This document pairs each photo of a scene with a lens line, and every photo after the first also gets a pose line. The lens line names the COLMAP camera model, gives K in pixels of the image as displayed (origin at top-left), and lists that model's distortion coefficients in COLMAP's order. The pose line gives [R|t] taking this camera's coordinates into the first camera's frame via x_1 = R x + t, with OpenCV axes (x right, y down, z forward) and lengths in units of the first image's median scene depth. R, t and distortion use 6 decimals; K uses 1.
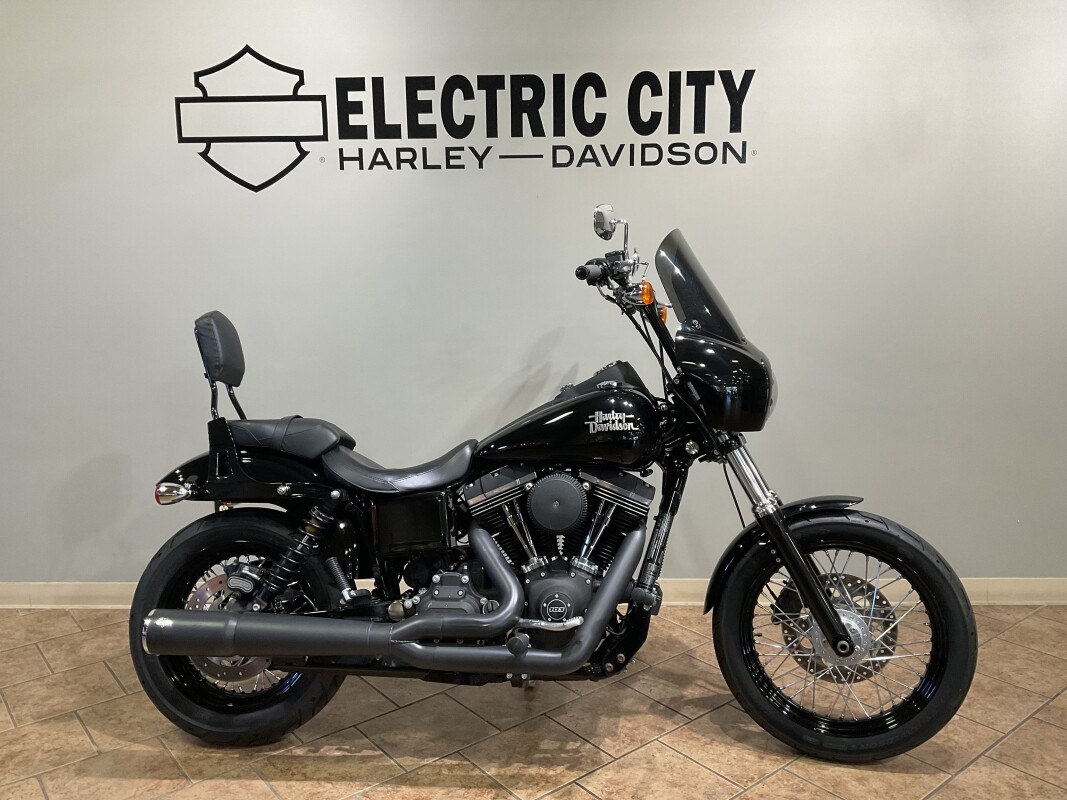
lens RADIAL K [[885.7, 0, 540.1], [0, 885.7, 394.6], [0, 0, 1]] dist [0.057151, -0.102083]
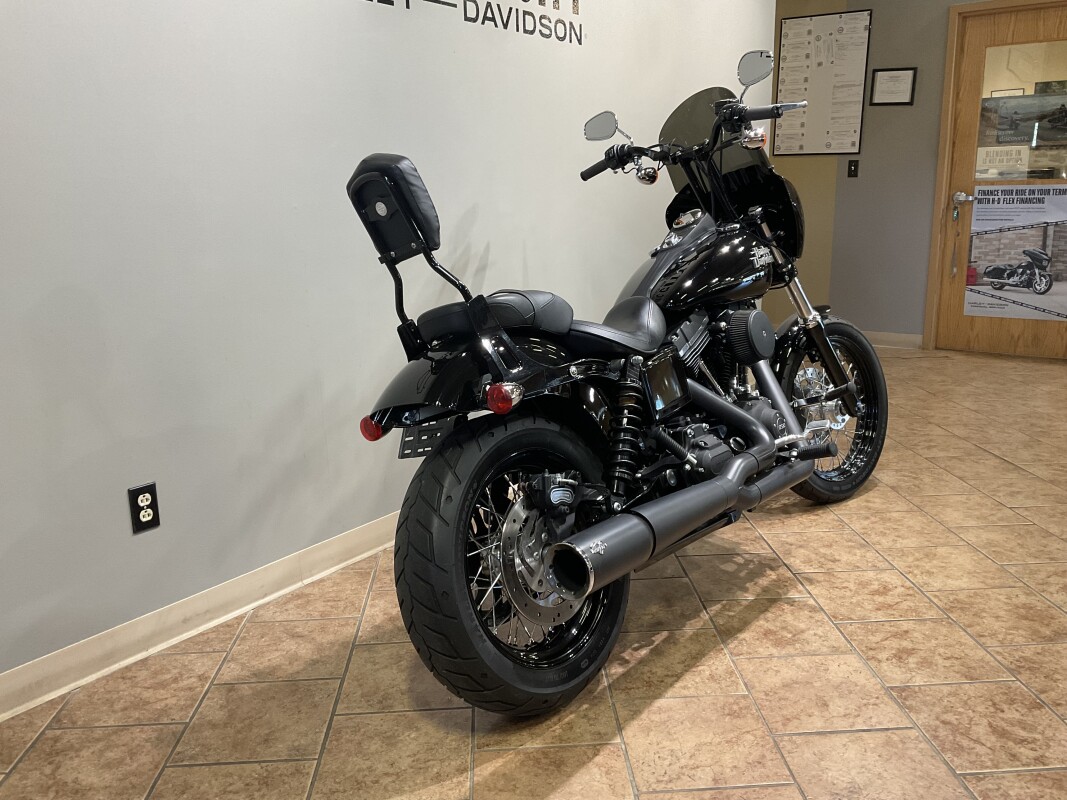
lens RADIAL K [[885.7, 0, 540.1], [0, 885.7, 394.6], [0, 0, 1]] dist [0.057151, -0.102083]
pose [[0.576073, -0.179353, 0.797479, -0.954157], [0.141541, 0.982780, 0.118782, 0.027365], [-0.805050, 0.044449, 0.591539, 0.544773]]
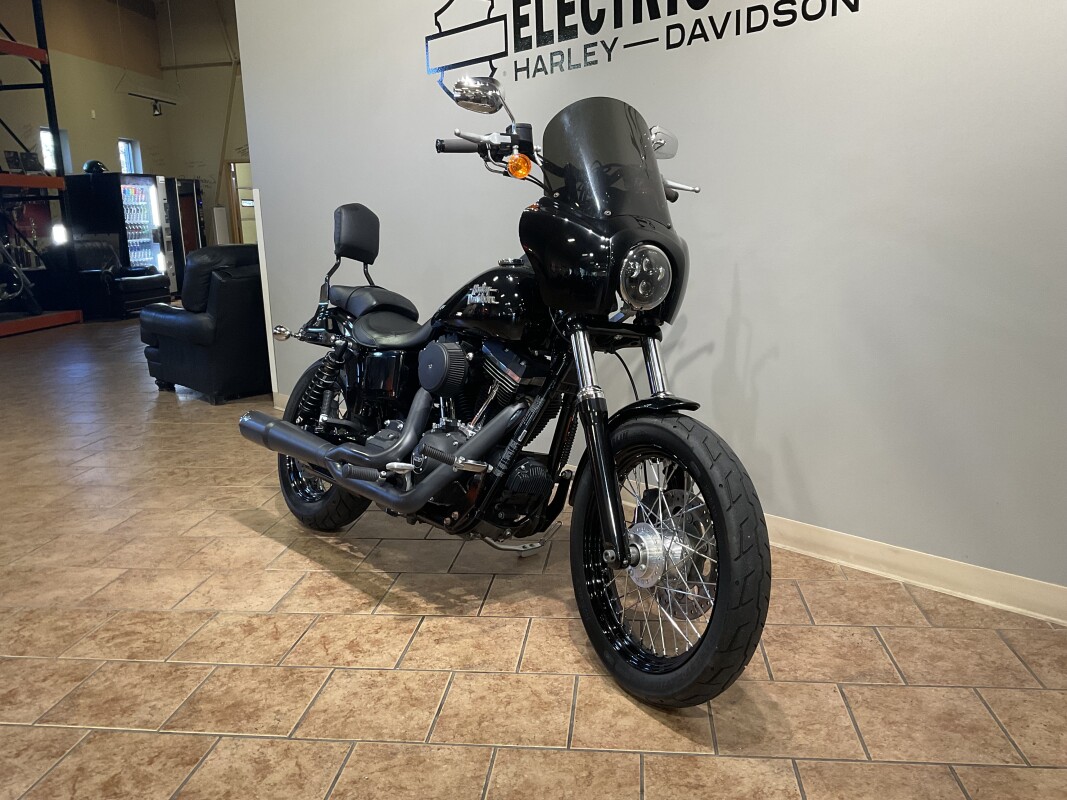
lens RADIAL K [[879.7, 0, 531.4], [0, 879.7, 404.9], [0, 0, 1]] dist [0.109702, -0.277350]
pose [[0.697020, 0.134895, -0.704249, 0.820296], [-0.092784, 0.990855, 0.097962, 0.050549], [0.711024, -0.002938, 0.703162, 0.302884]]
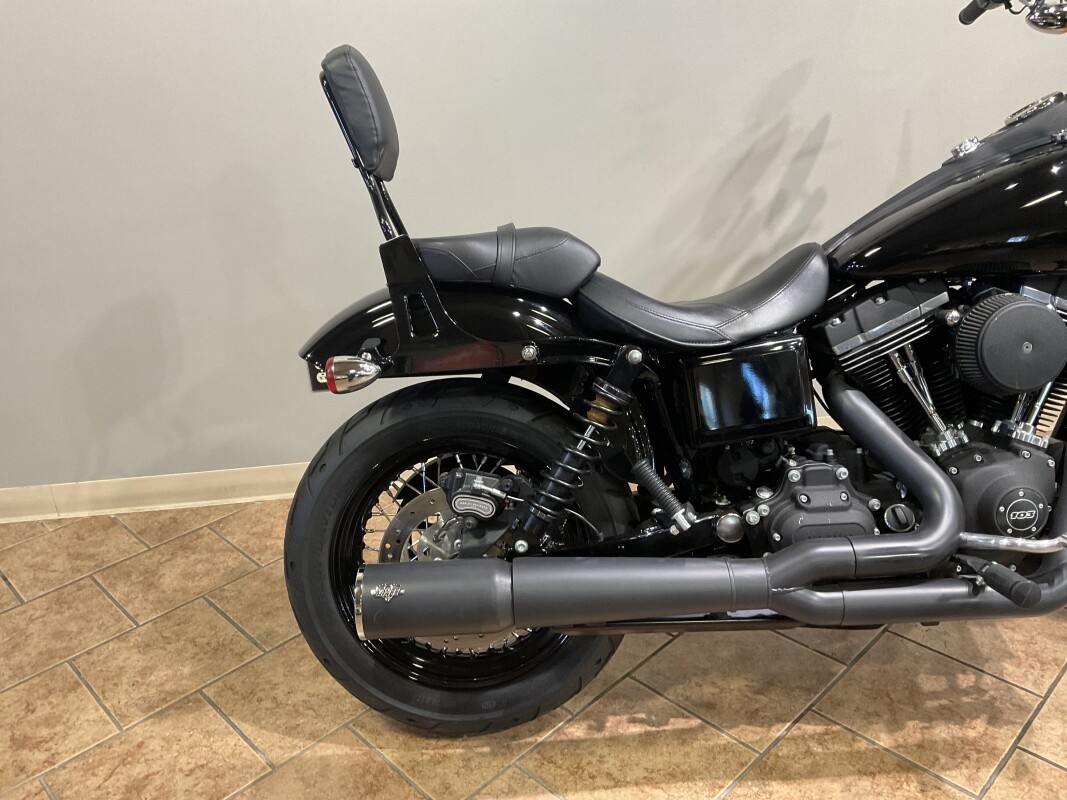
lens RADIAL K [[888.2, 0, 533.5], [0, 888.2, 400.0], [0, 0, 1]] dist [0.095959, -0.216071]
pose [[0.994382, -0.080492, 0.068743, -0.330181], [0.061243, 0.967182, 0.246592, -0.009017], [-0.086336, -0.240997, 0.966678, 0.414212]]
